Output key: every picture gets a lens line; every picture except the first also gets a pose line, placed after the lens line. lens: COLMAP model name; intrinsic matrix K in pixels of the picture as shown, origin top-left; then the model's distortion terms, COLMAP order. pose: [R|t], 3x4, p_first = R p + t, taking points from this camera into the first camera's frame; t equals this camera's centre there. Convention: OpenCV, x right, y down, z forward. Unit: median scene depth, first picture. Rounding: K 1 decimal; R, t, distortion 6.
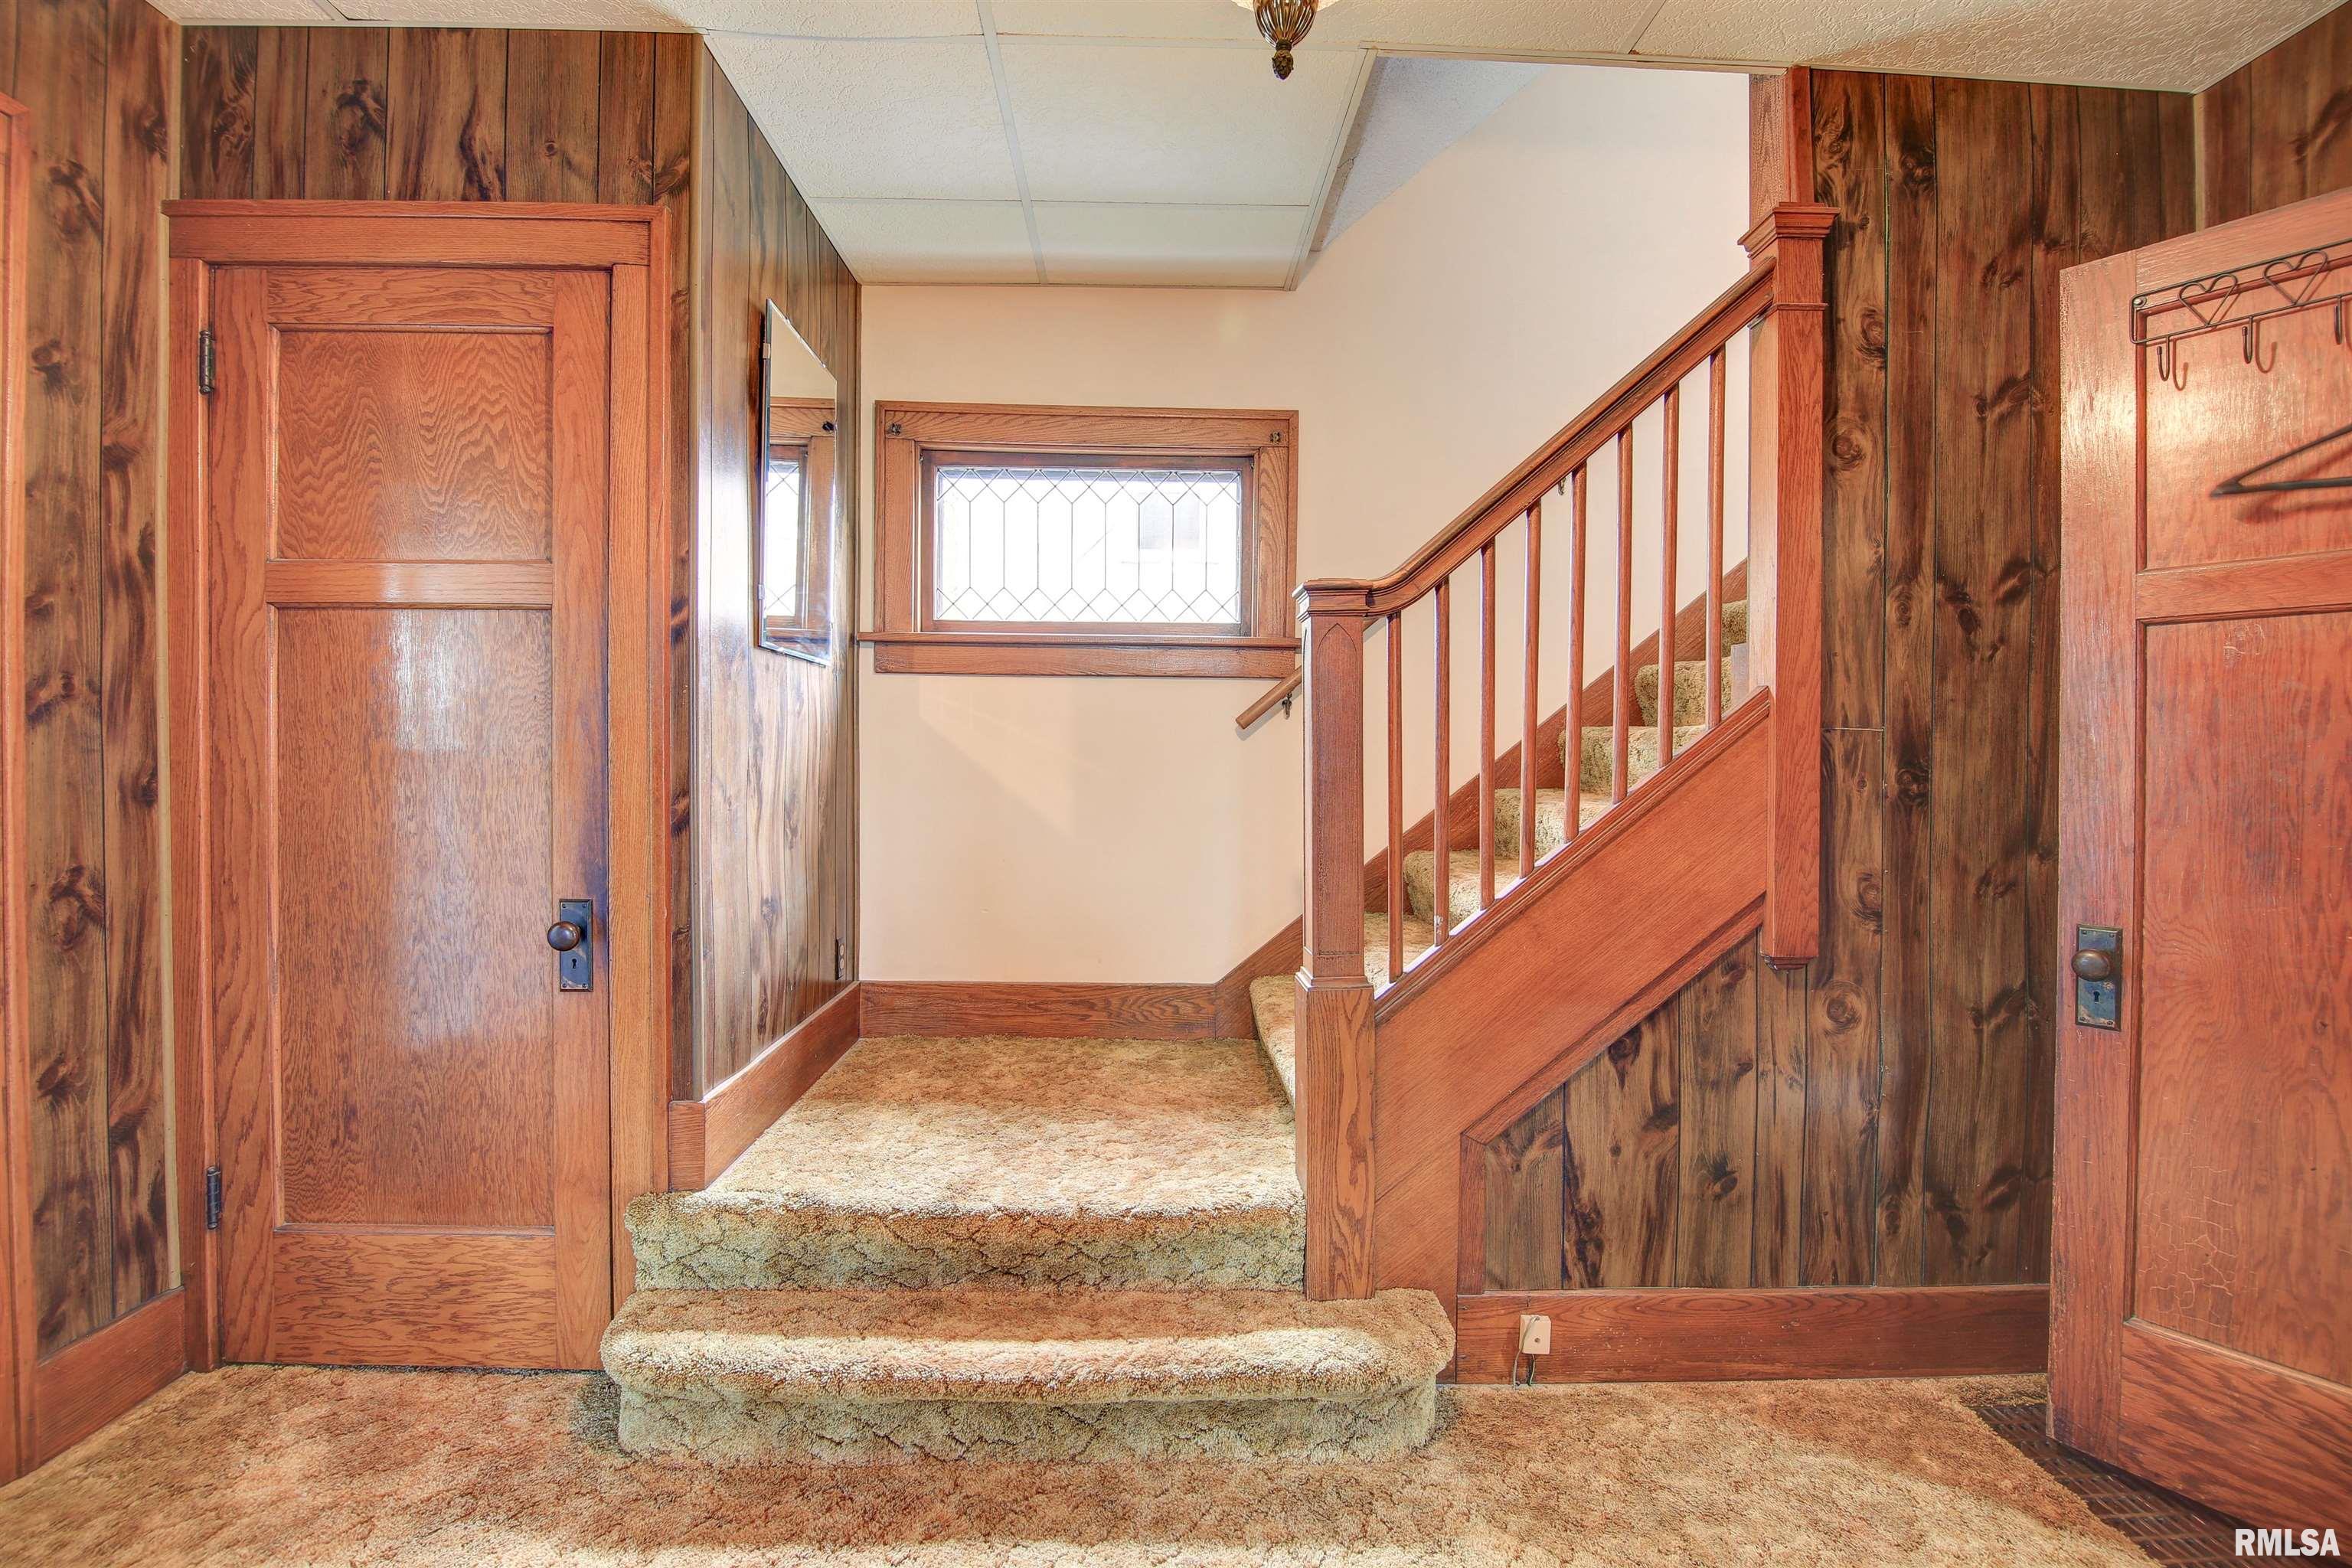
lens RADIAL K [[1050.5, 0, 1170.3], [0, 1050.5, 768.2], [0, 0, 1]] dist [-0.007450, -0.007503]
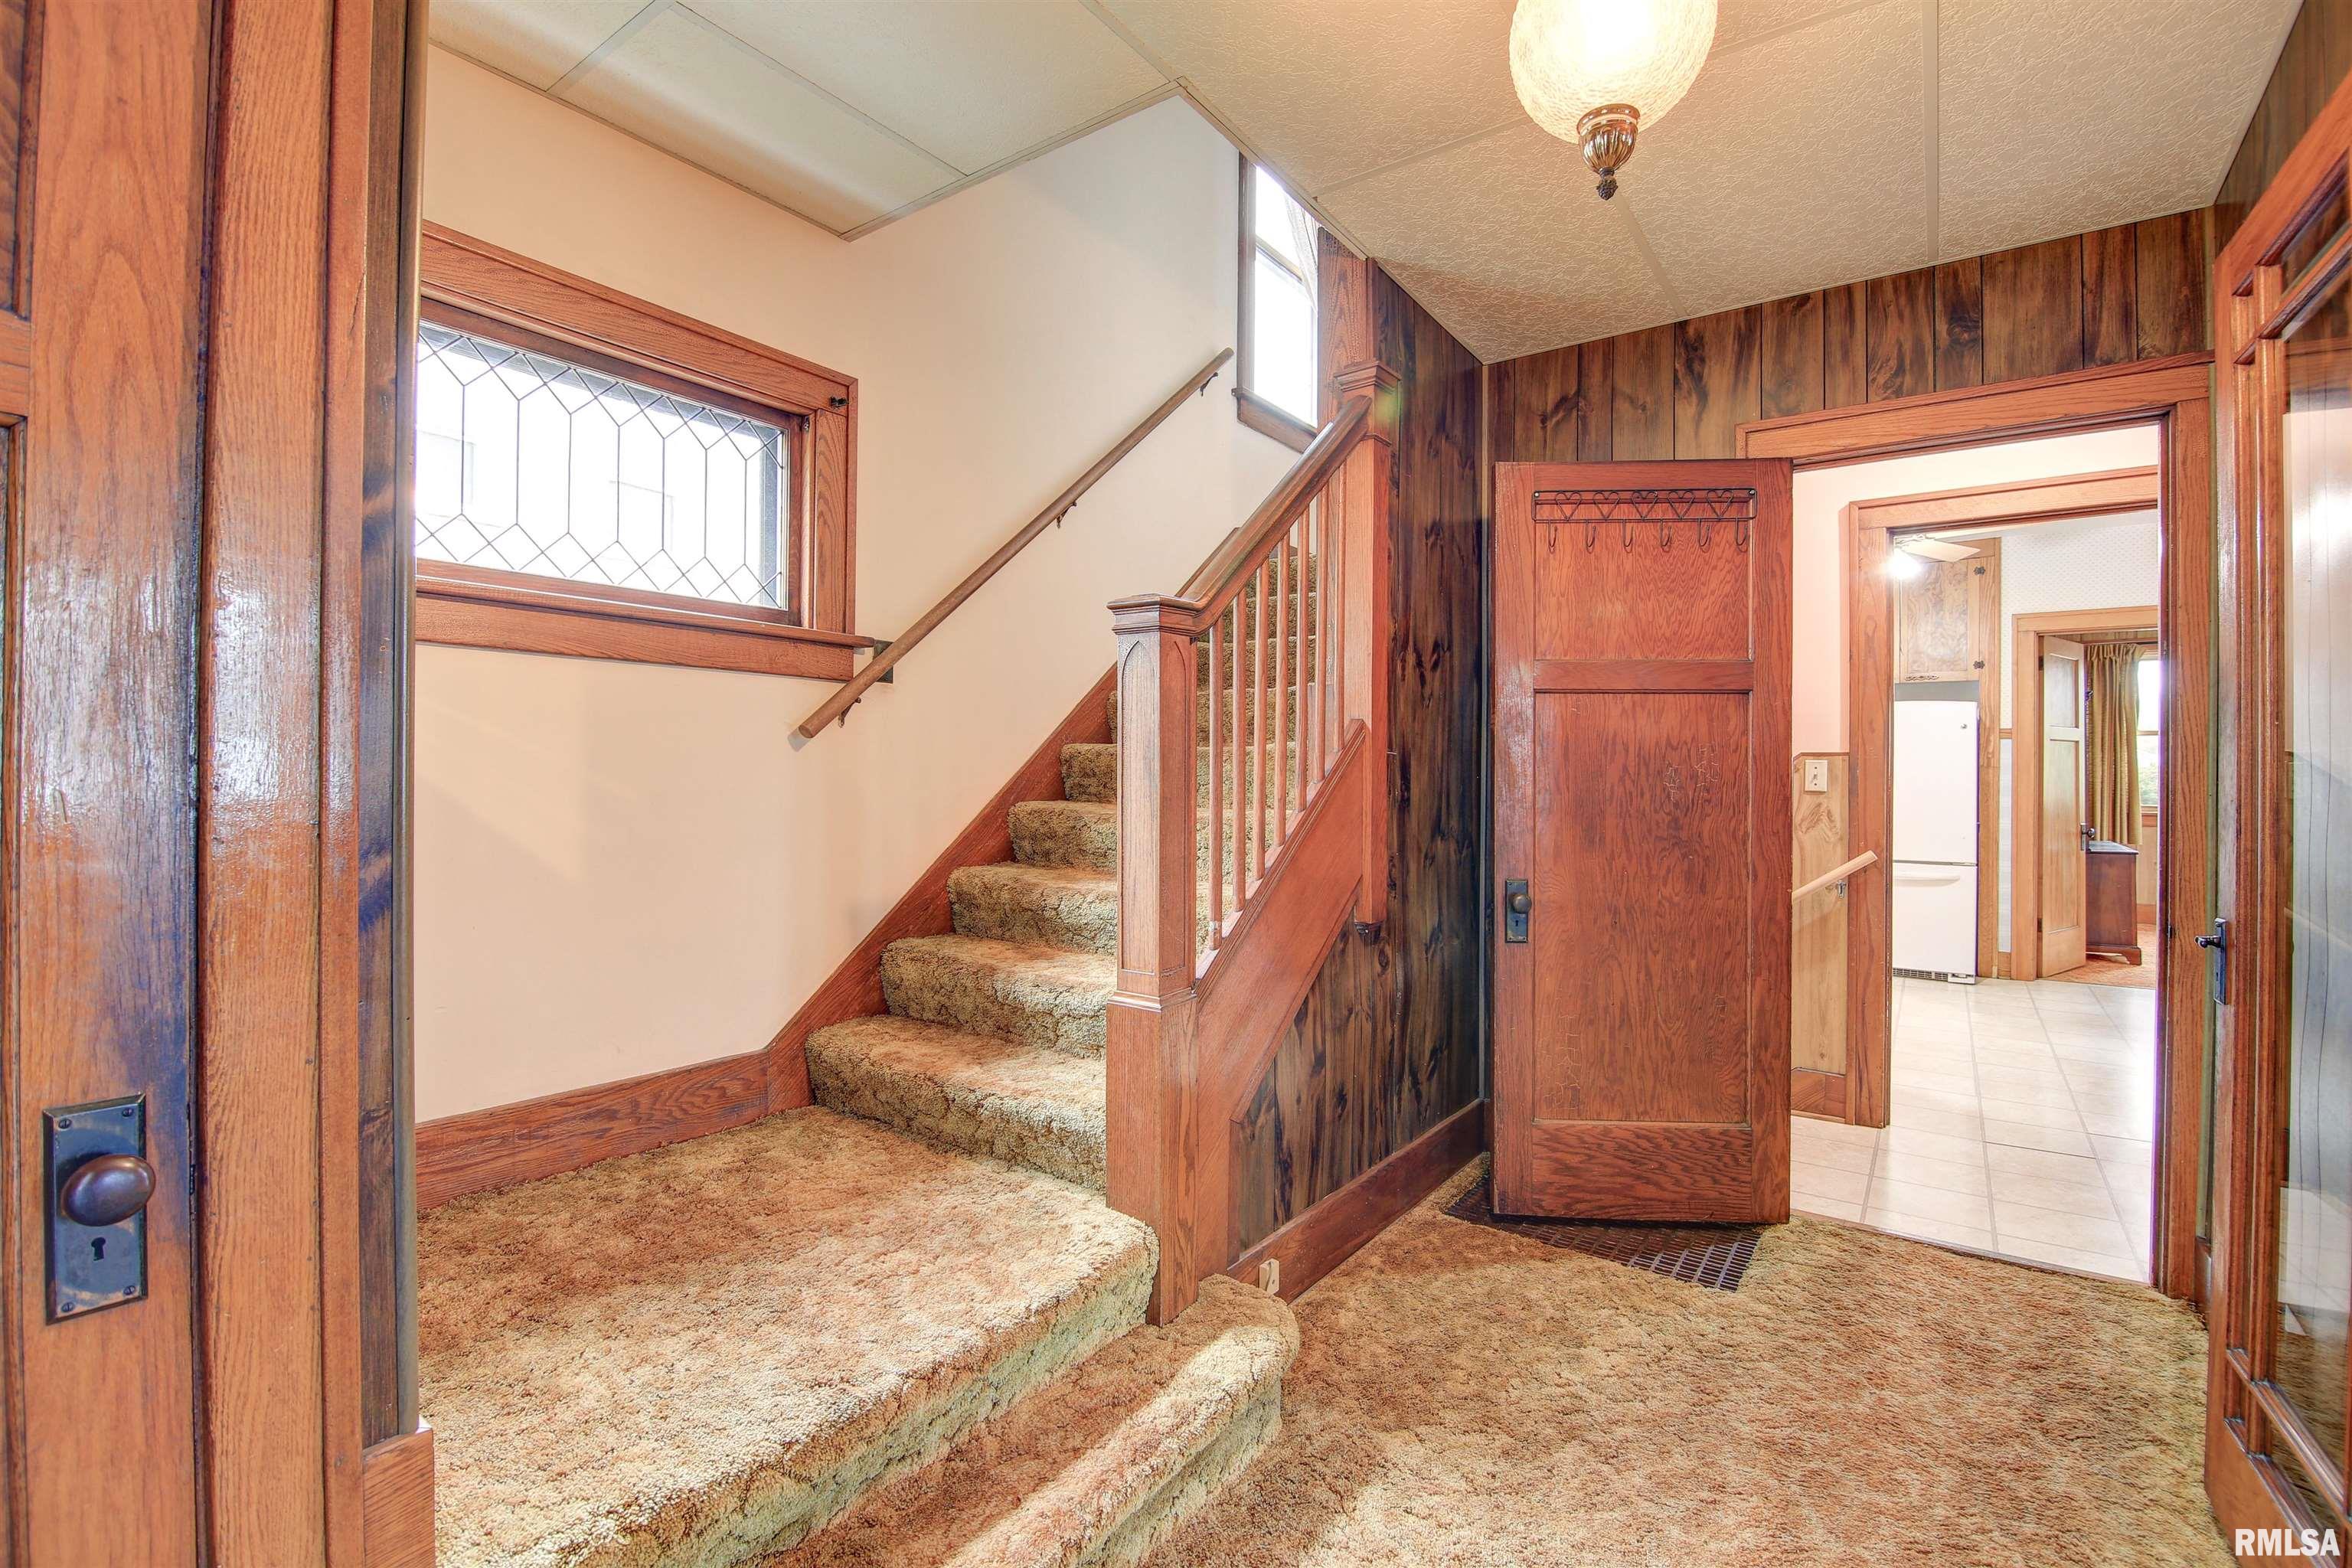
lens RADIAL K [[1050.5, 0, 1180.0], [0, 1050.5, 773.1], [0, 0, 1]] dist [-0.007450, -0.007503]
pose [[0.611375, -0.000954, 0.791340, -0.615080], [0.005616, 0.999979, -0.003133, -0.008092], [-0.791321, 0.006360, 0.611368, 0.370406]]
